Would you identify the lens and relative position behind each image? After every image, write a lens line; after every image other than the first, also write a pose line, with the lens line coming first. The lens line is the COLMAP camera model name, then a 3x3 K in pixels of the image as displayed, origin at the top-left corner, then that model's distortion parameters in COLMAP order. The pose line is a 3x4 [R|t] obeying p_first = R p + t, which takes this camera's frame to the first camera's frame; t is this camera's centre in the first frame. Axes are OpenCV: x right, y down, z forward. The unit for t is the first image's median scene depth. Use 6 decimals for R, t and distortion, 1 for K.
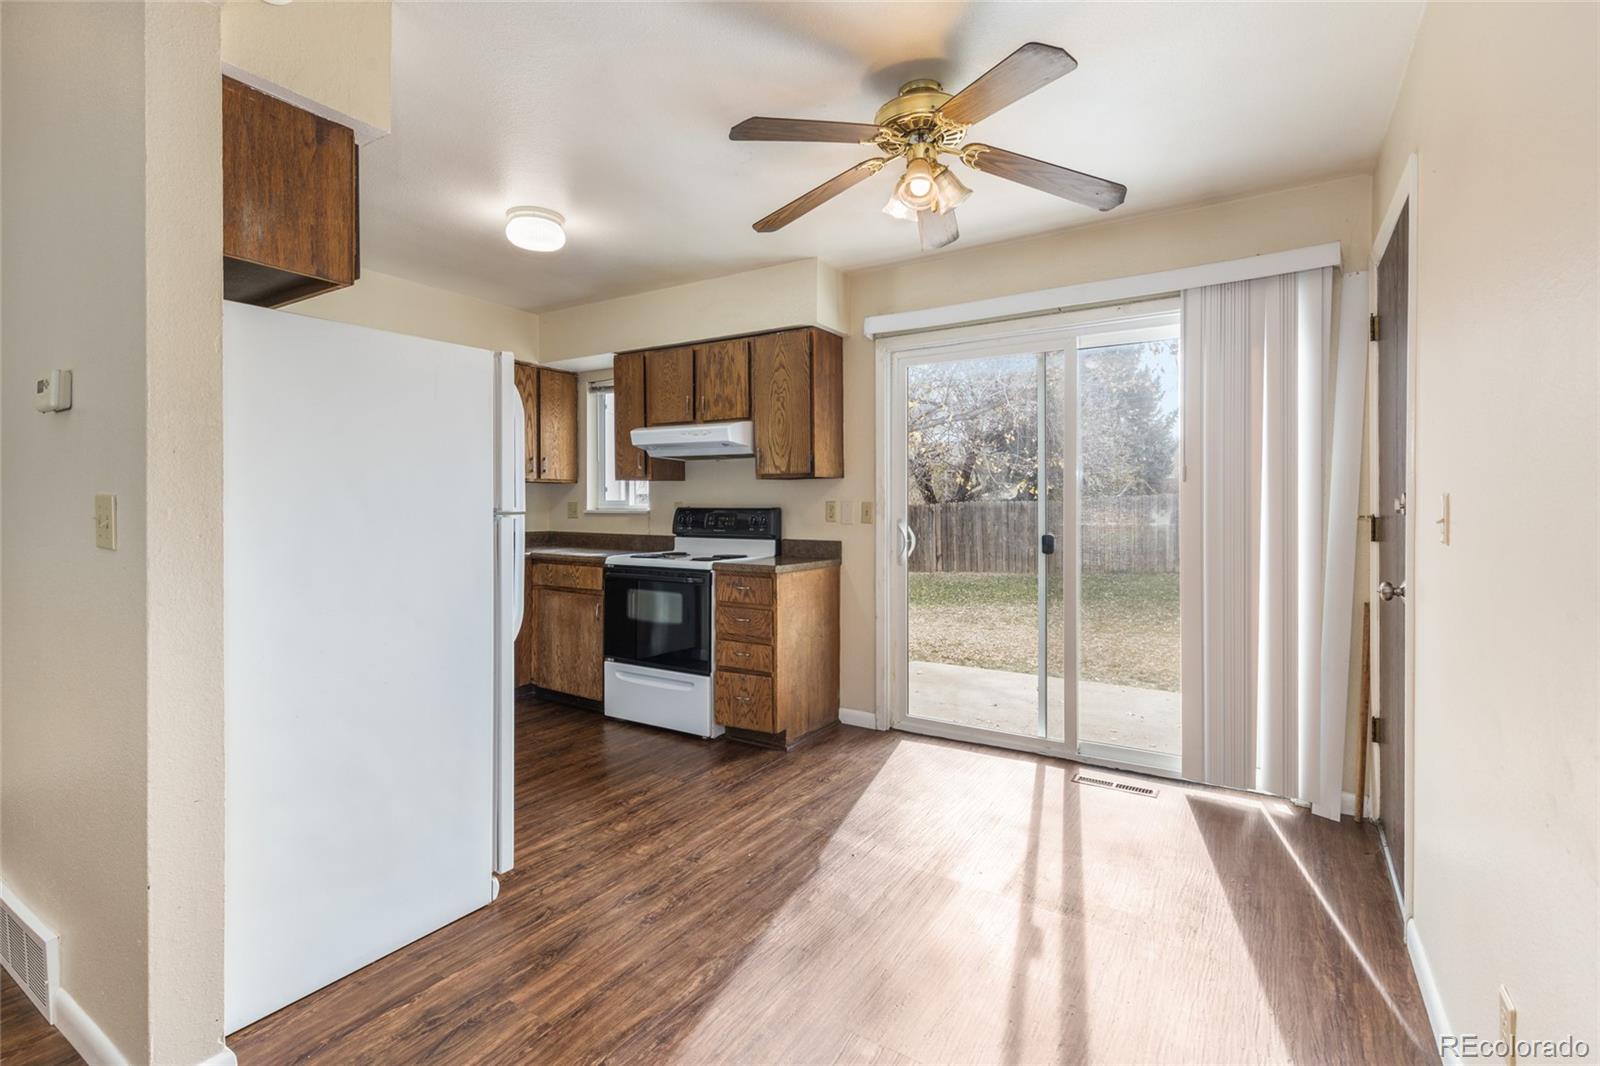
lens RADIAL K [[732.1, 0, 809.5], [0, 732.1, 507.4], [0, 0, 1]] dist [-0.000352, -0.000216]
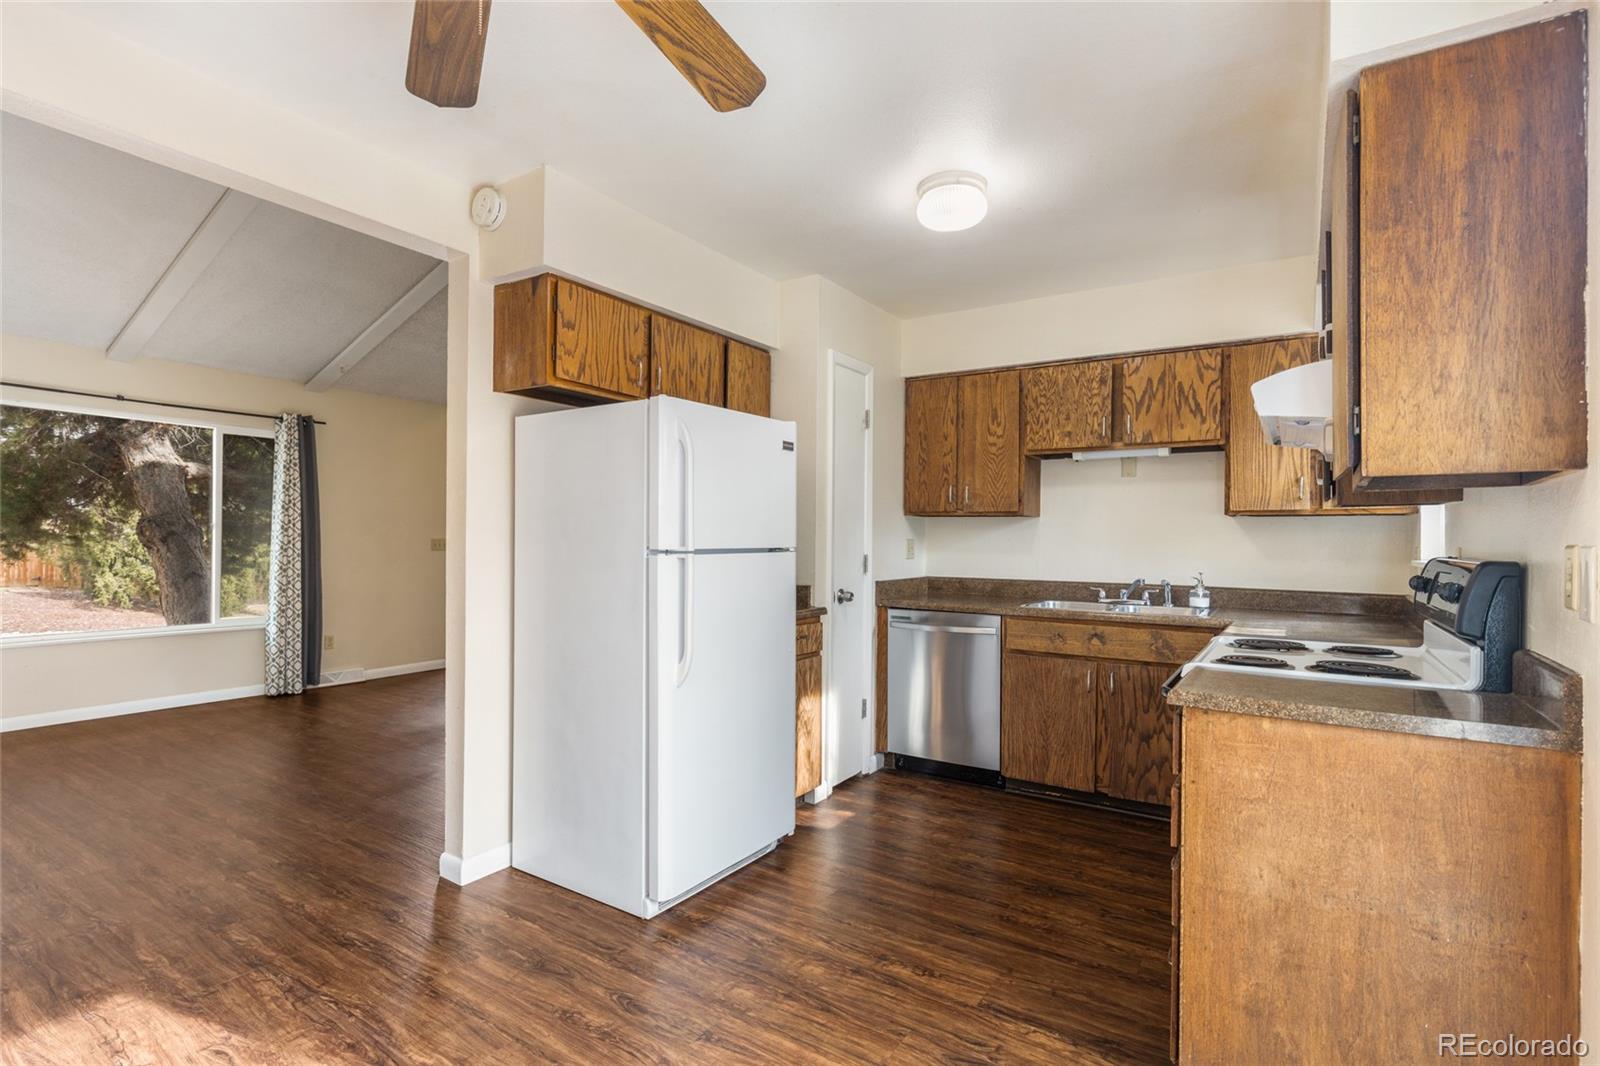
lens RADIAL K [[763.5, 0, 799.5], [0, 763.5, 539.5], [0, 0, 1]] dist [-0.000619, -0.000744]
pose [[-0.017687, -0.003692, -0.999837, 0.393568], [-0.014842, 0.999884, -0.003429, -0.005089], [0.999733, 0.014779, -0.017740, 0.728540]]
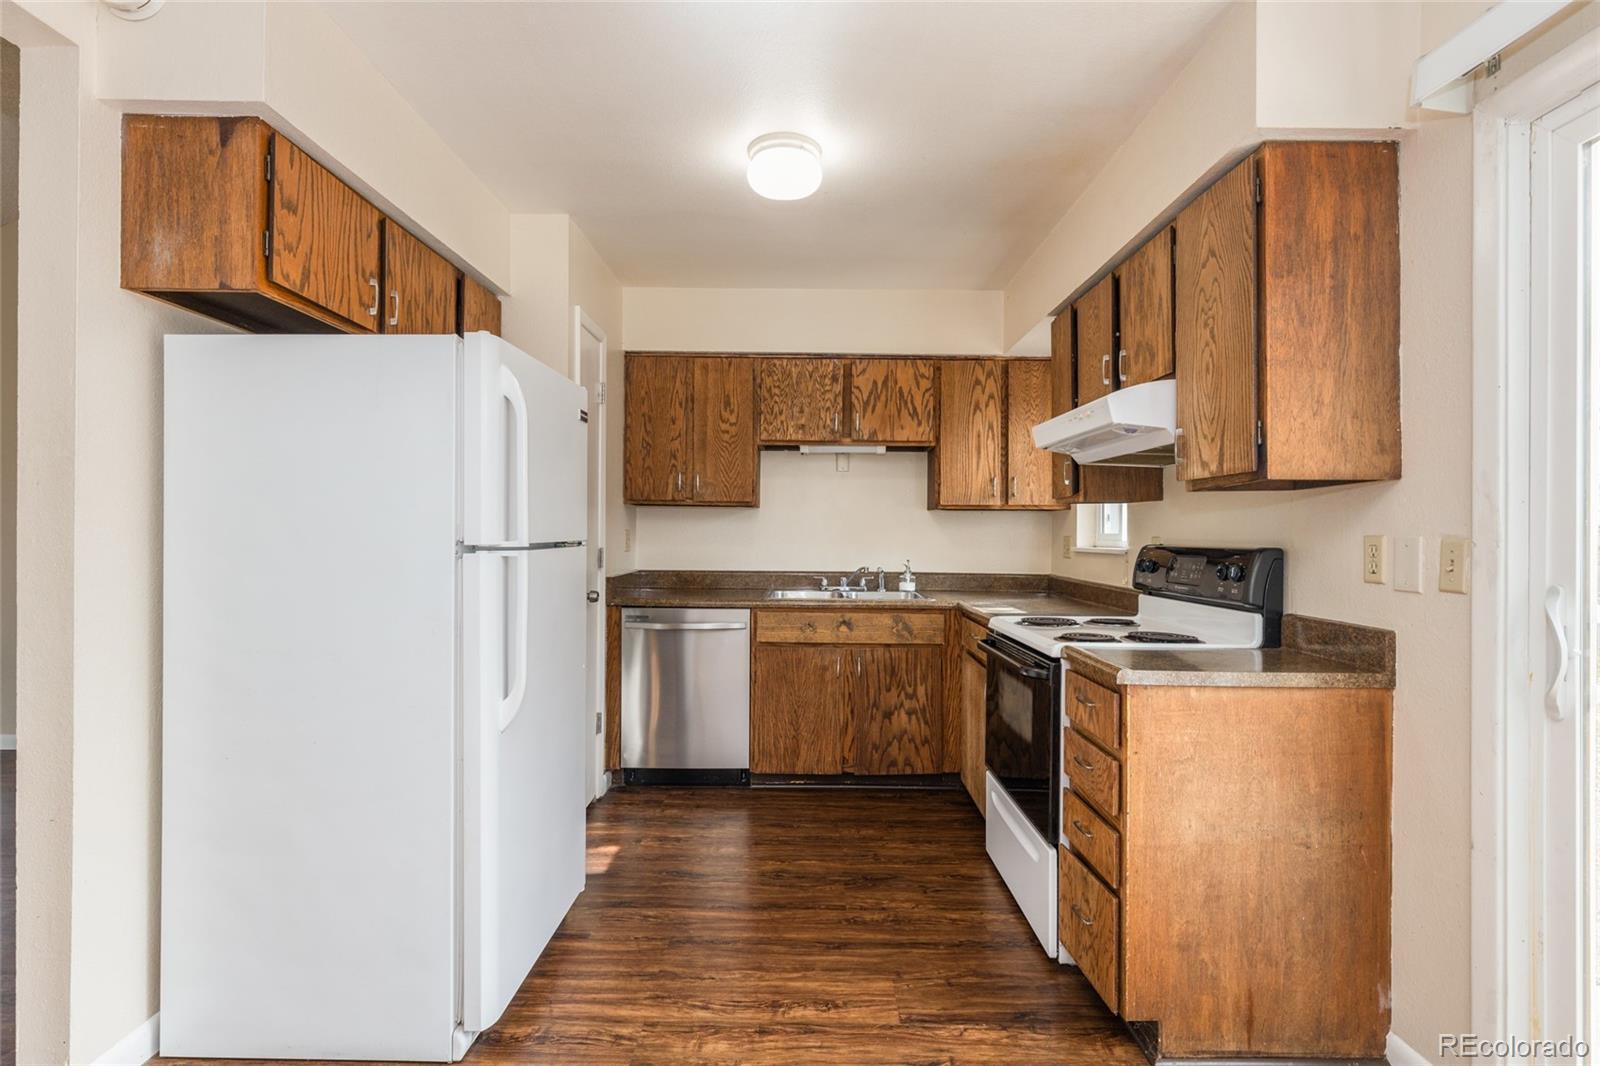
lens RADIAL K [[762.3, 0, 800.0], [0, 762.3, 533.0], [0, 0, 1]] dist [-0.001064, -0.000954]
pose [[0.526721, 0.000206, -0.850038, 0.249743], [-0.010597, 0.999924, -0.006324, -0.003580], [0.849972, 0.012338, 0.526683, 0.520812]]
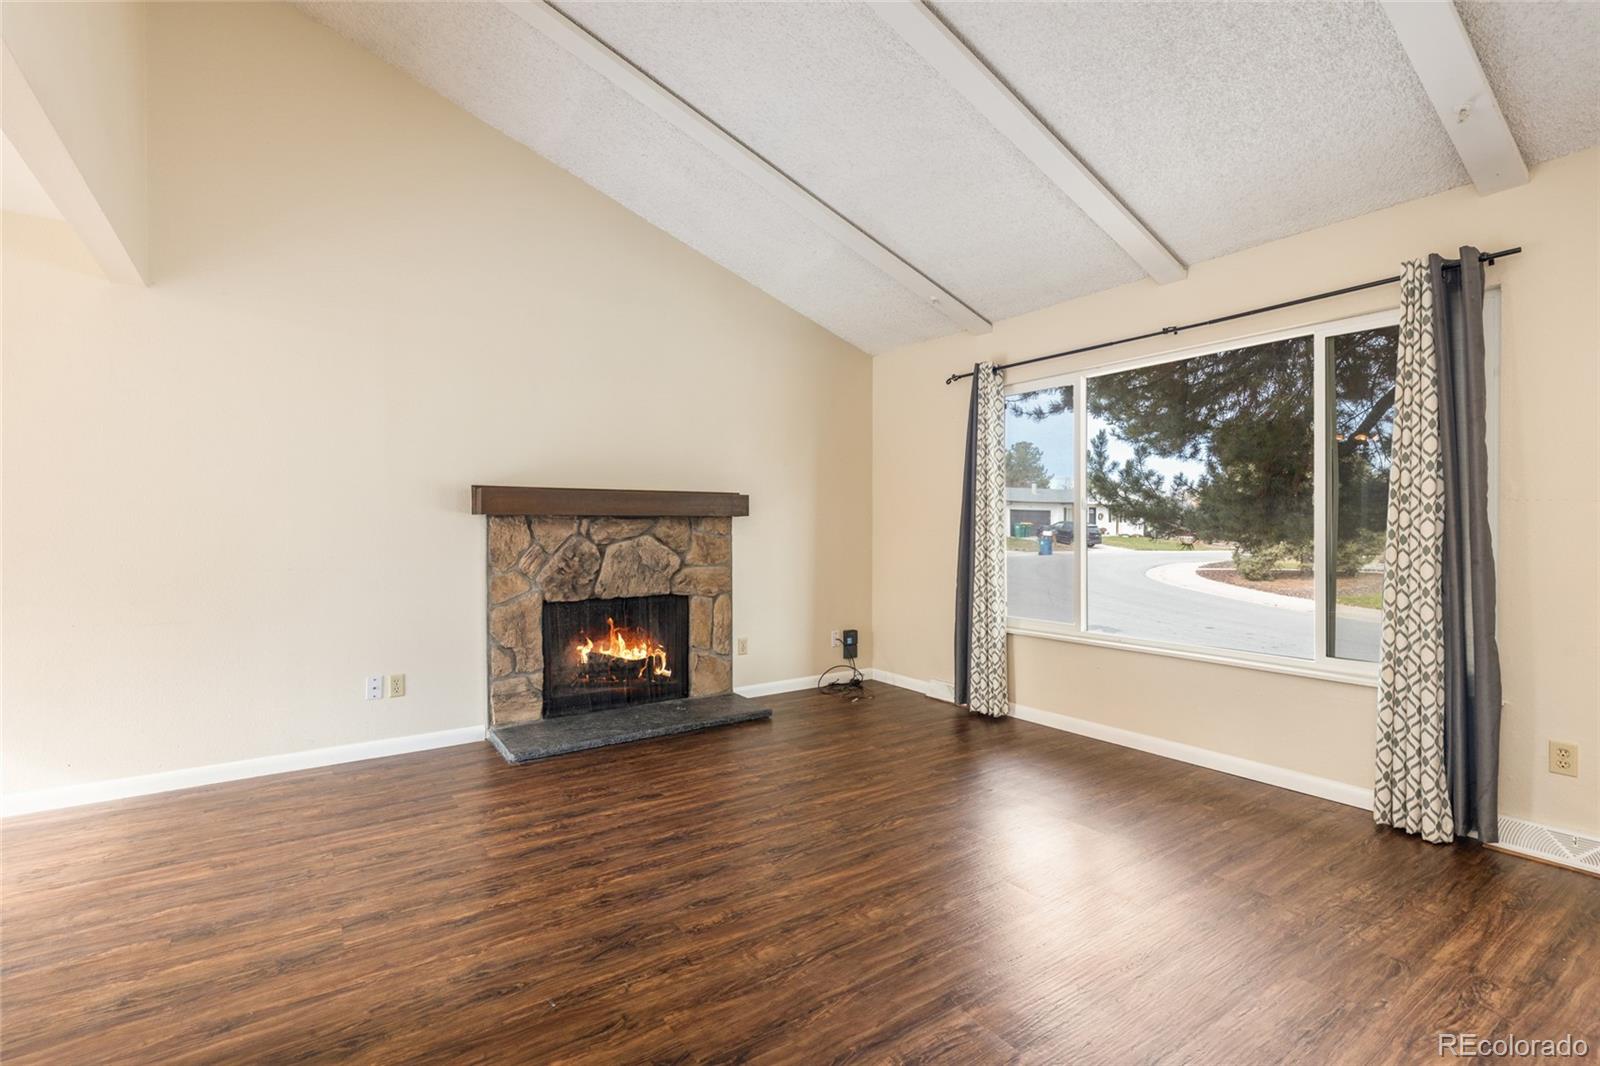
lens RADIAL K [[733.1, 0, 803.6], [0, 733.1, 516.3], [0, 0, 1]] dist [0.004177, 0.000237]
pose [[-0.922119, 0.006402, 0.386853, -0.896015], [0.003613, 0.999962, -0.007937, 0.006909], [-0.386889, -0.005921, -0.922107, 0.576997]]
